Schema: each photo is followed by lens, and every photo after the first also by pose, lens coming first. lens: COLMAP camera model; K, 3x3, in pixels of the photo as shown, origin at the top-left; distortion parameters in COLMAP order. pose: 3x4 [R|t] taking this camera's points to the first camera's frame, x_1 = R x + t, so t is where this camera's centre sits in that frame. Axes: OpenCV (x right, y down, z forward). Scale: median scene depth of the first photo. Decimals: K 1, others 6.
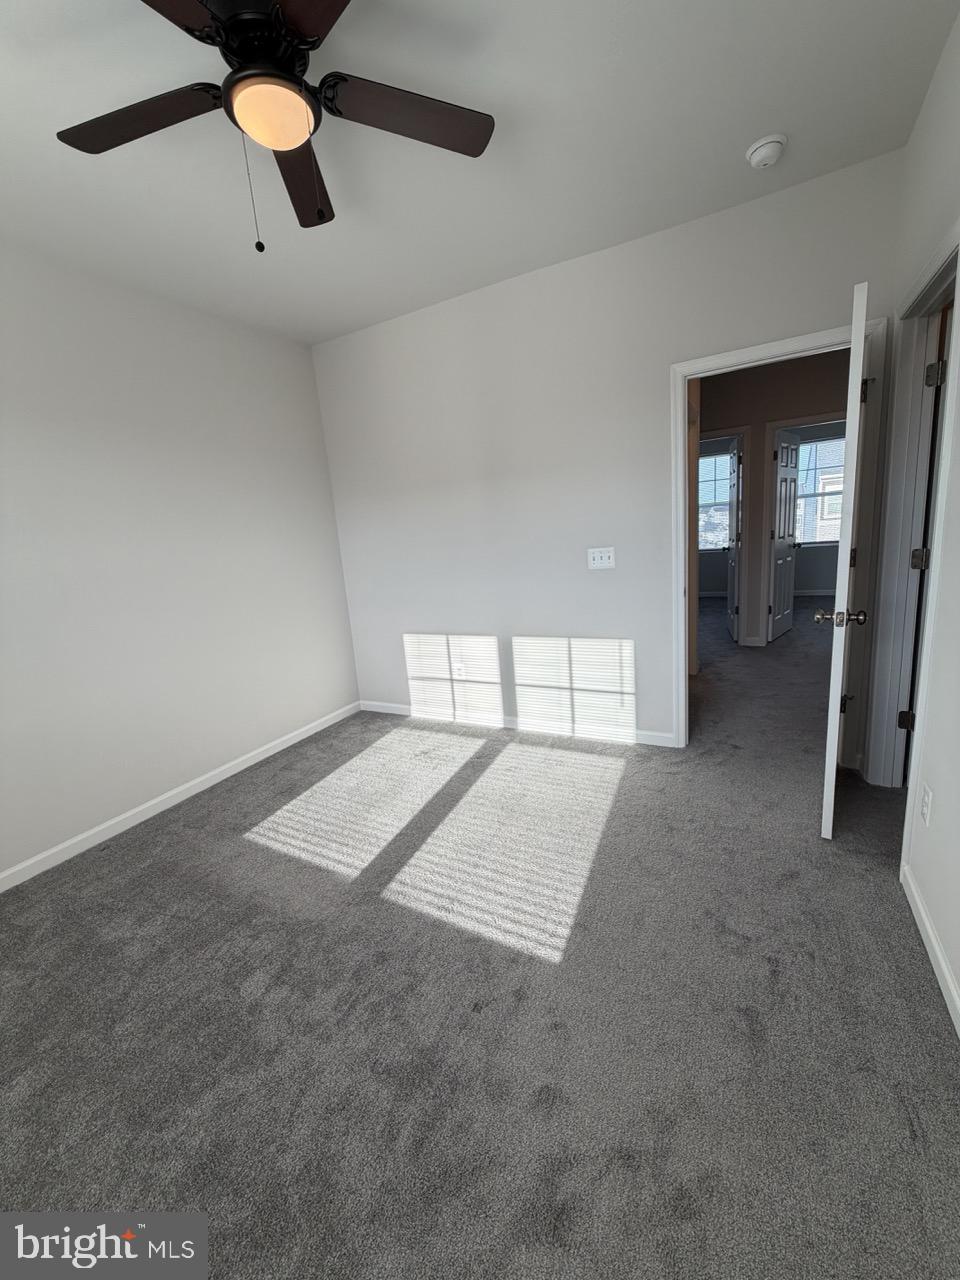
lens RADIAL K [[509.9, 0, 483.2], [0, 509.9, 635.1], [0, 0, 1]] dist [0.001231, -0.000833]
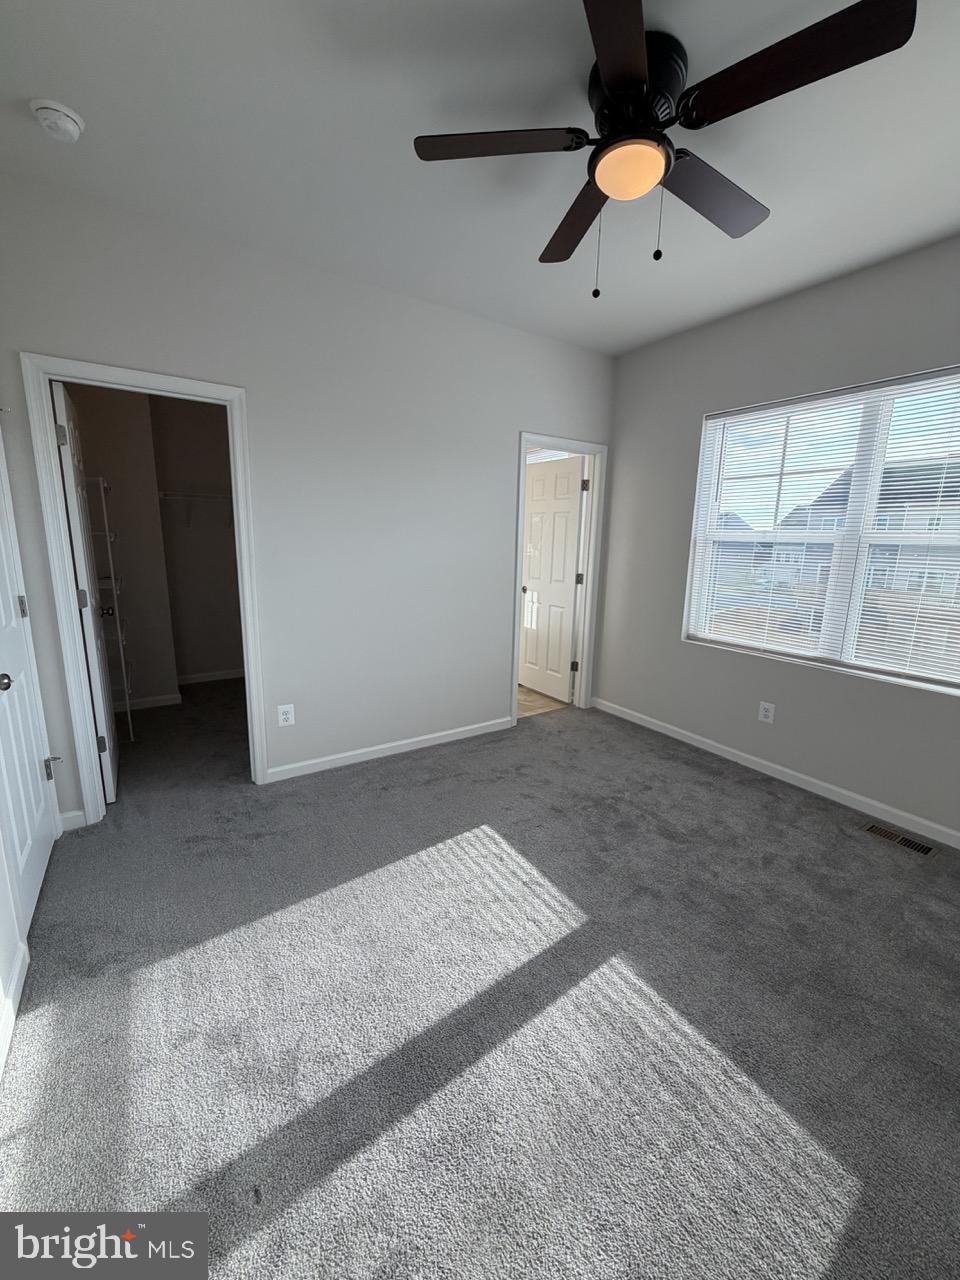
lens RADIAL K [[509.9, 0, 483.2], [0, 509.9, 635.1], [0, 0, 1]] dist [0.001231, -0.000833]
pose [[-0.876134, -0.033858, 0.480876, -0.399479], [0.147048, 0.931218, 0.333481, -0.298126], [-0.459092, 0.362886, -0.810893, 1.421014]]
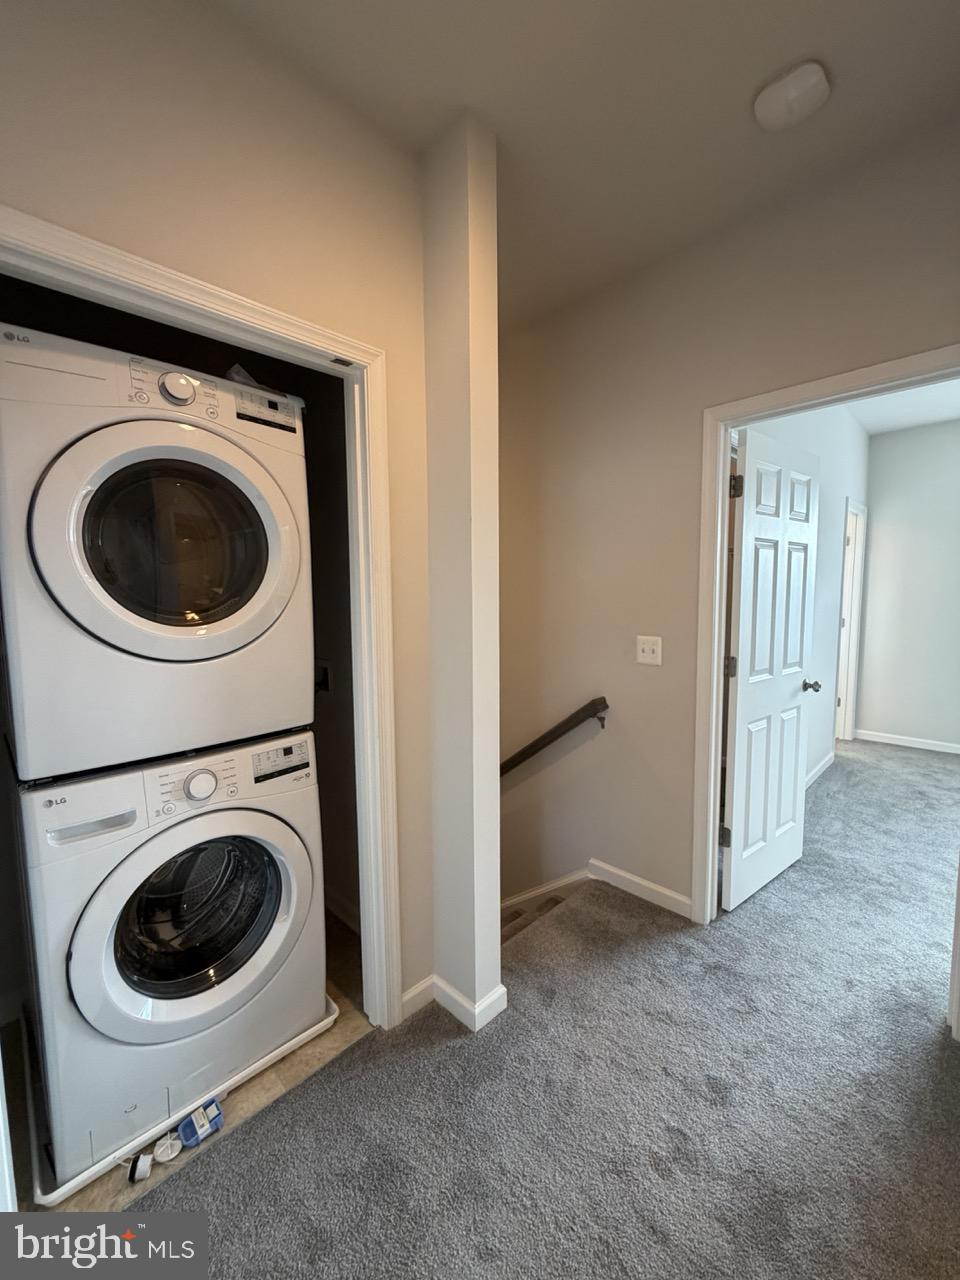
lens RADIAL K [[509.9, 0, 483.2], [0, 509.9, 635.1], [0, 0, 1]] dist [0.001231, -0.000833]
pose [[-0.951550, 0.064510, 0.300650, 0.889694], [0.147362, 0.953824, 0.261734, -0.514296], [-0.269882, 0.293358, -0.917118, 1.966593]]
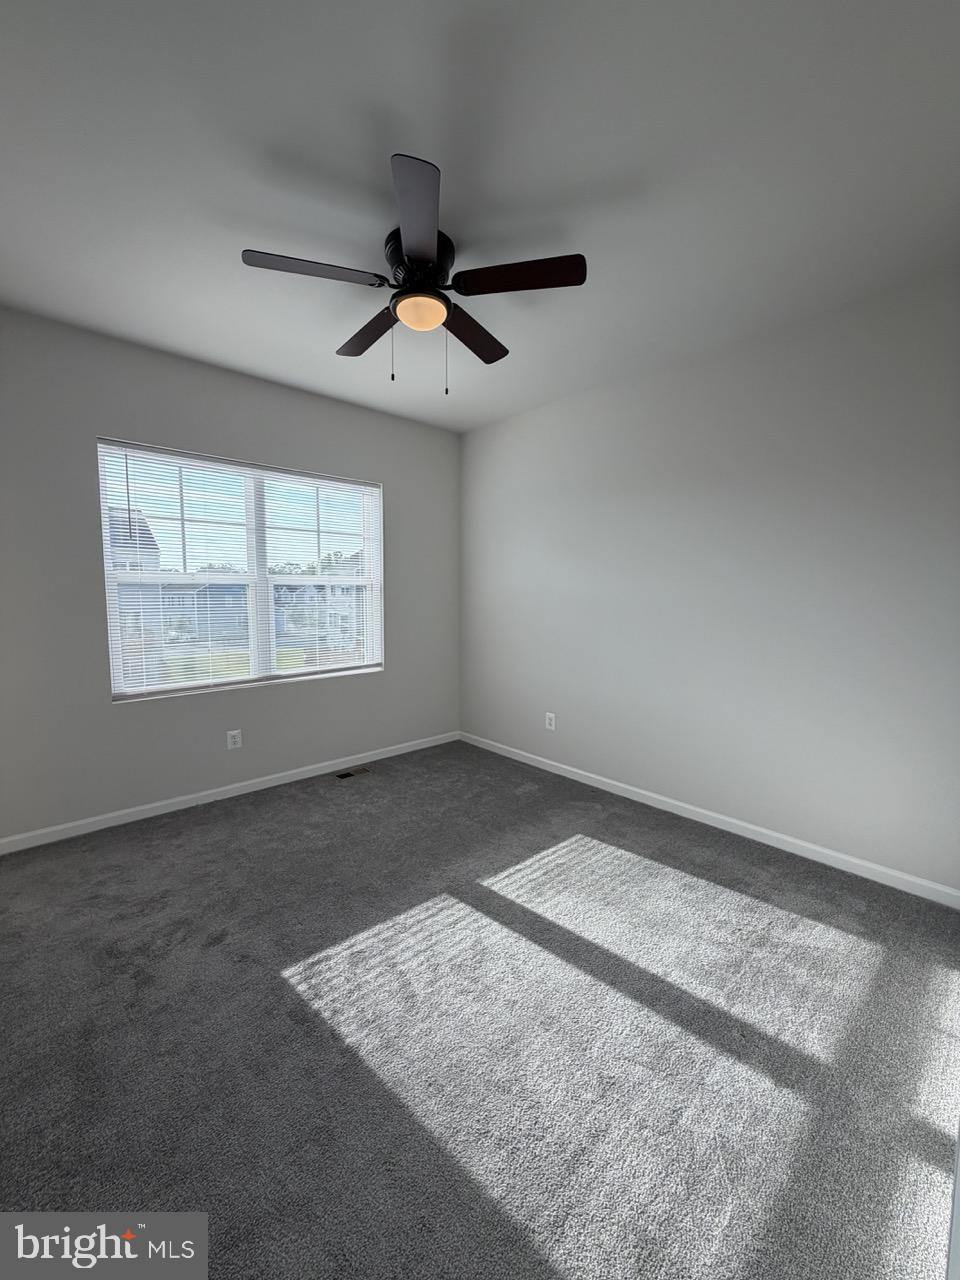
lens RADIAL K [[509.9, 0, 483.2], [0, 509.9, 635.1], [0, 0, 1]] dist [0.001231, -0.000833]
pose [[-0.335104, 0.157064, -0.928997, 0.636938], [-0.167894, 0.960271, 0.222914, -0.275712], [0.927101, 0.230673, -0.295420, 1.081312]]
